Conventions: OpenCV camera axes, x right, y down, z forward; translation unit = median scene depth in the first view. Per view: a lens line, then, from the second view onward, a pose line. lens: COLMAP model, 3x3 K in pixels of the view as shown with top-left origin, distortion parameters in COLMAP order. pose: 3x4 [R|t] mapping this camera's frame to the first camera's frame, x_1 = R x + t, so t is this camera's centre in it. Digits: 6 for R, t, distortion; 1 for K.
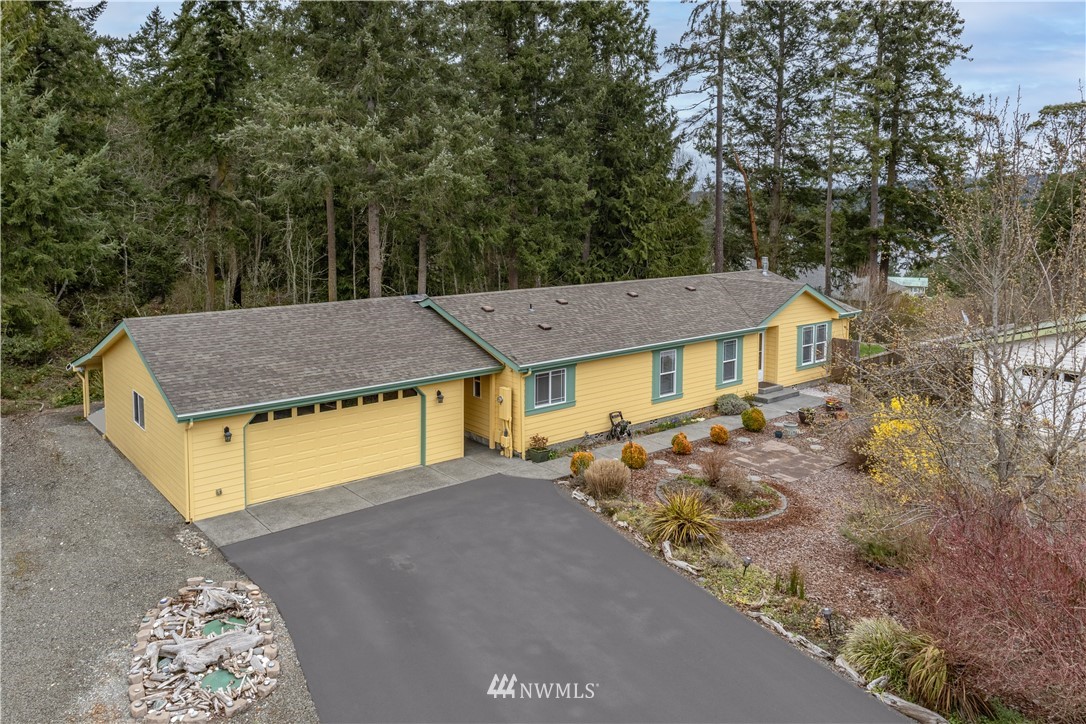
lens RADIAL K [[760.1, 0, 492.3], [0, 760.1, 281.0], [0, 0, 1]] dist [-0.002298, 0.002745]
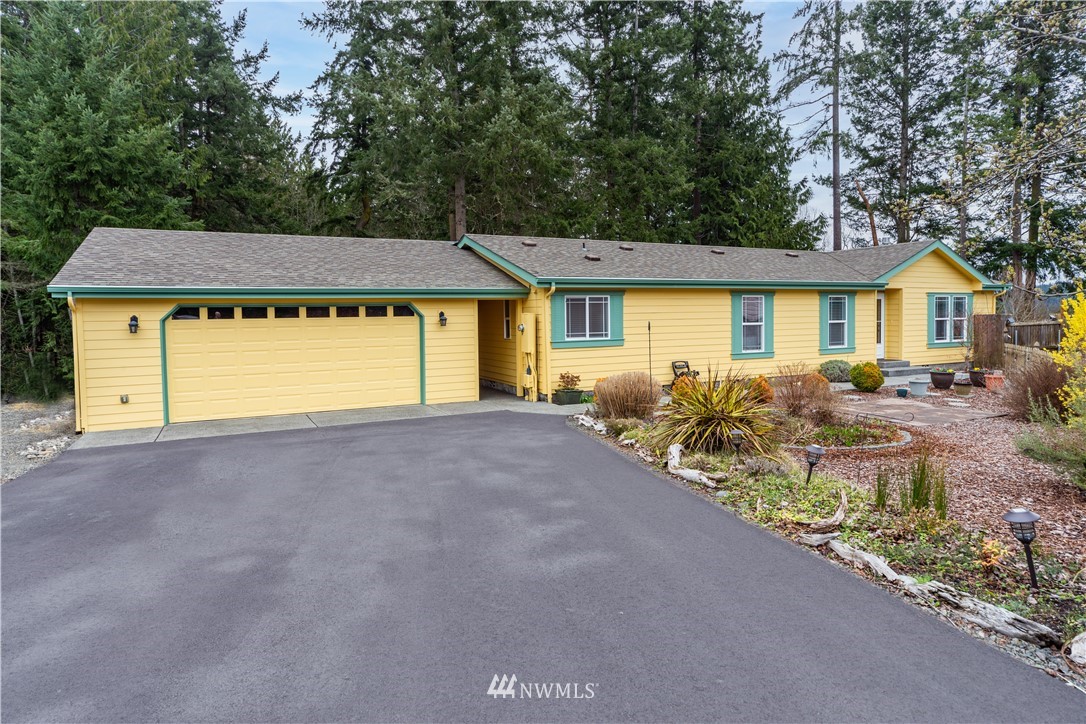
lens RADIAL K [[607.5, 0, 543.4], [0, 607.5, 347.2], [0, 0, 1]] dist [-0.000109, 0.001241]
pose [[0.983000, -0.002825, -0.183582, 0.120233], [-0.004877, 0.999127, -0.041490, 0.161311], [0.183539, 0.041680, 0.982128, 0.297044]]
